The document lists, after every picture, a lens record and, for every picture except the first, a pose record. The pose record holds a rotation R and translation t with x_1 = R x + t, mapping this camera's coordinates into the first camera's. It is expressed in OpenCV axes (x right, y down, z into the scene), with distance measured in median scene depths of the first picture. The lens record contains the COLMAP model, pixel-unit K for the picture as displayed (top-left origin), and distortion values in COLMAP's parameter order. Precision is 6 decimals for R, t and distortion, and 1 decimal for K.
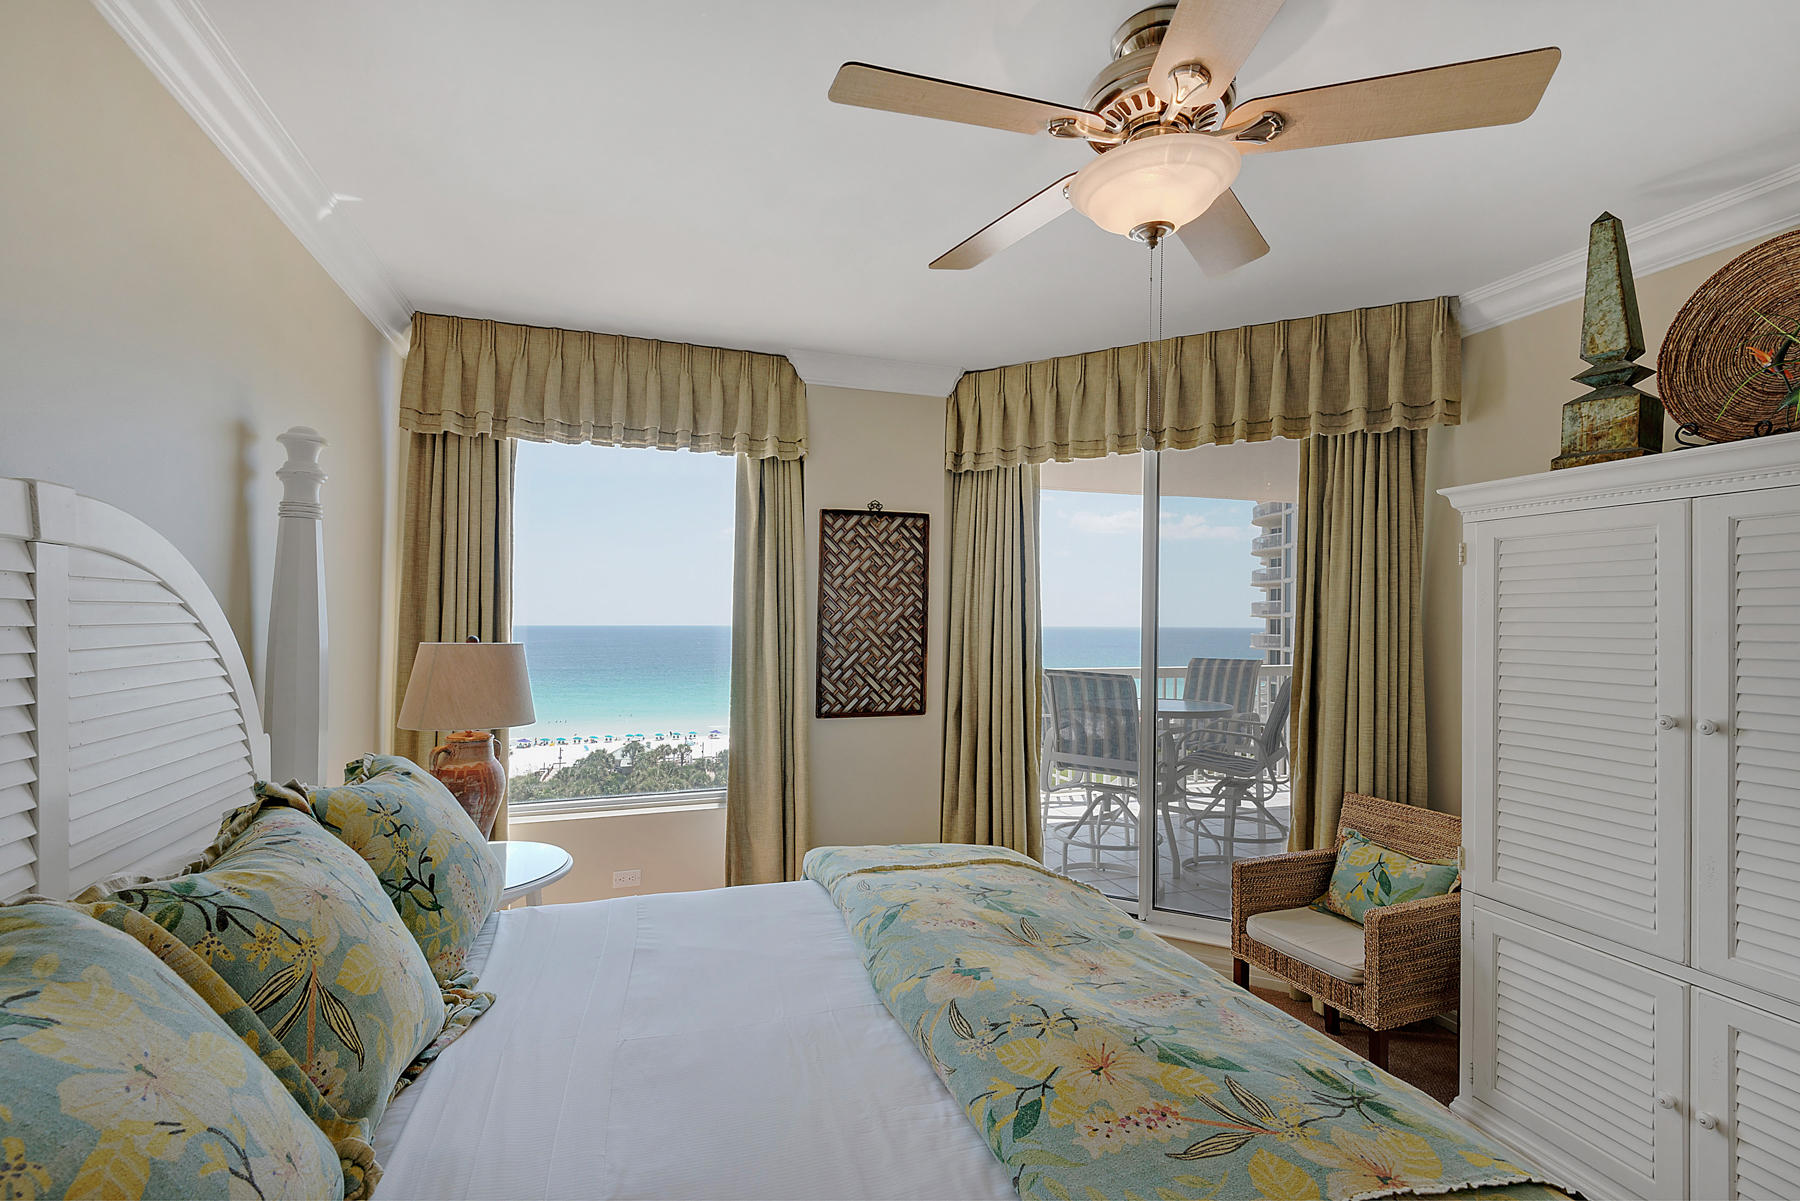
lens RADIAL K [[830.3, 0, 906.1], [0, 830.3, 630.2], [0, 0, 1]] dist [0.015842, -0.001227]
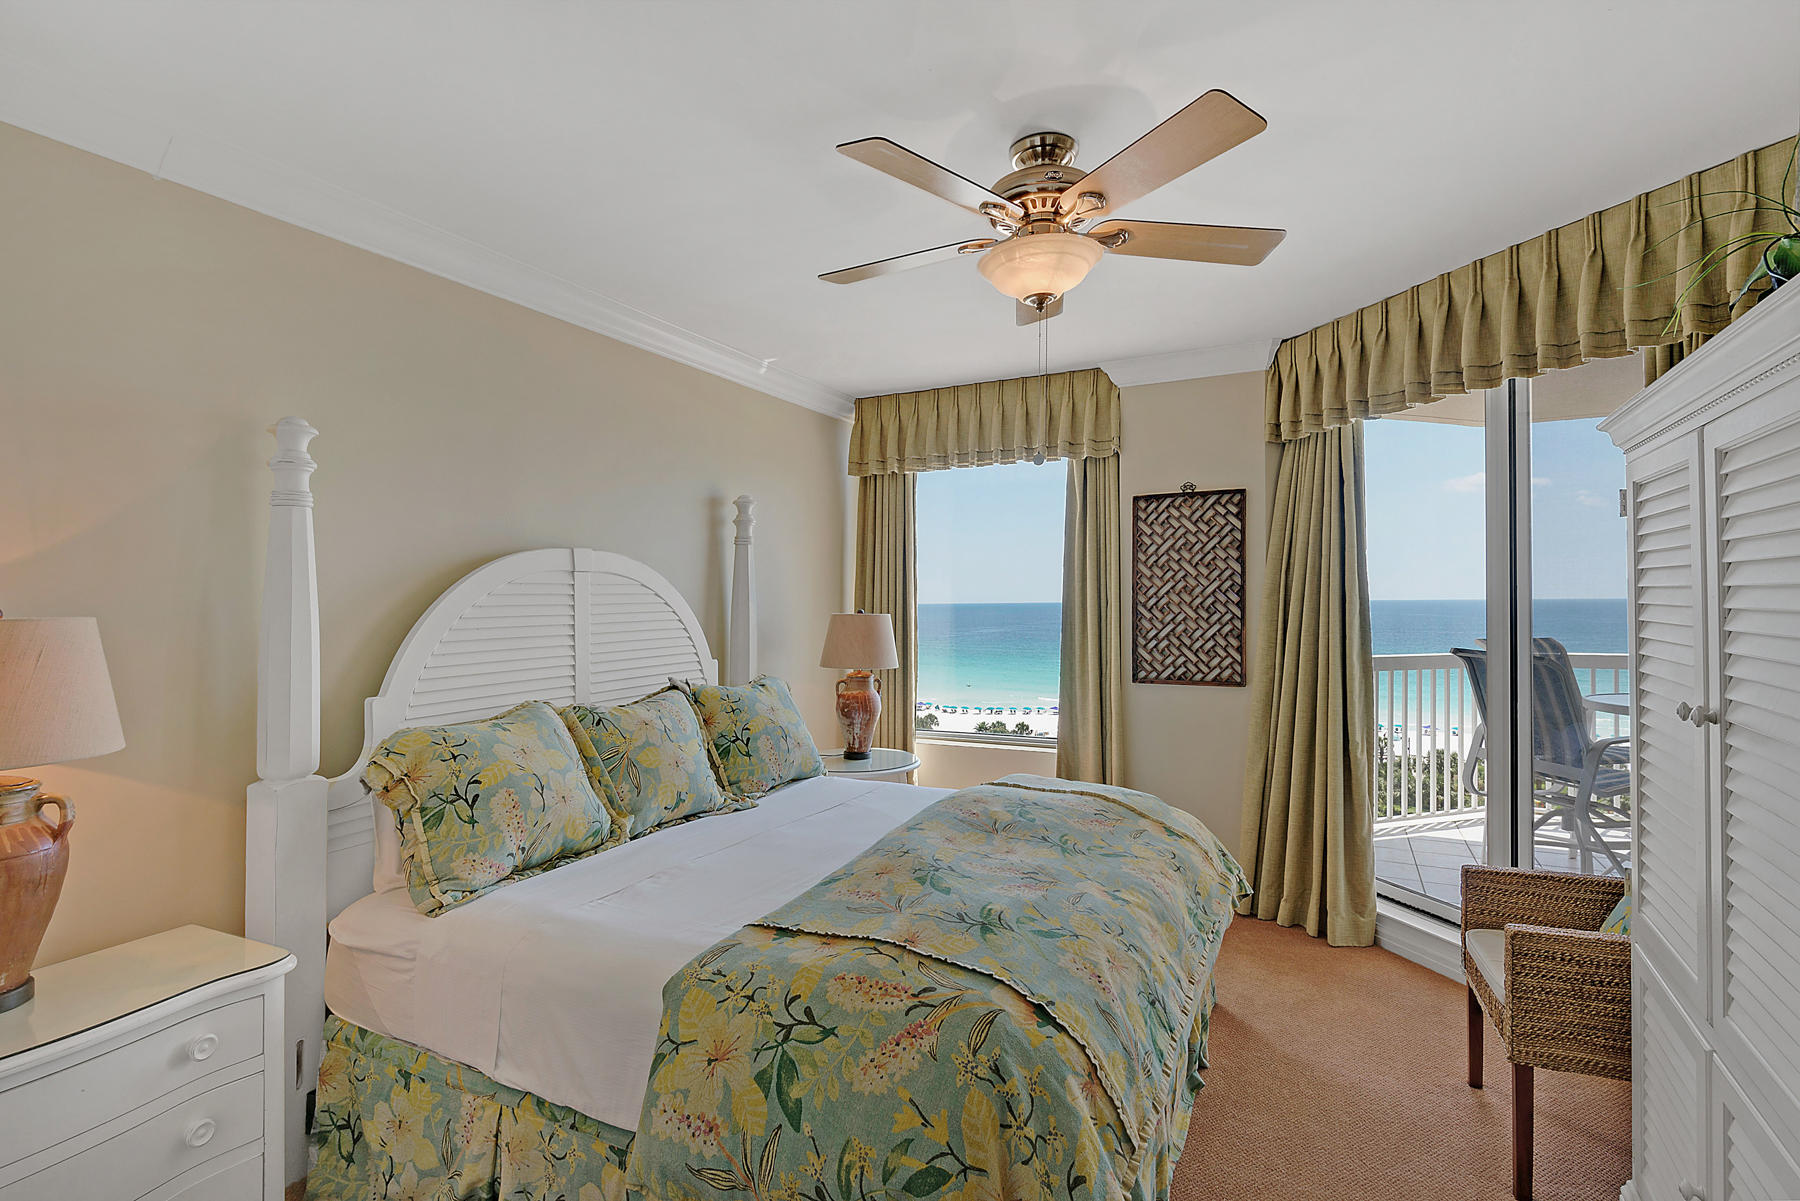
lens RADIAL K [[873.0, 0, 895.7], [0, 873.0, 602.9], [0, 0, 1]] dist [0.004893, -0.002975]
pose [[0.689990, -0.008392, -0.723771, 0.521841], [0.004596, 0.999963, -0.007212, 0.005397], [0.723805, 0.001650, 0.690003, -0.045440]]
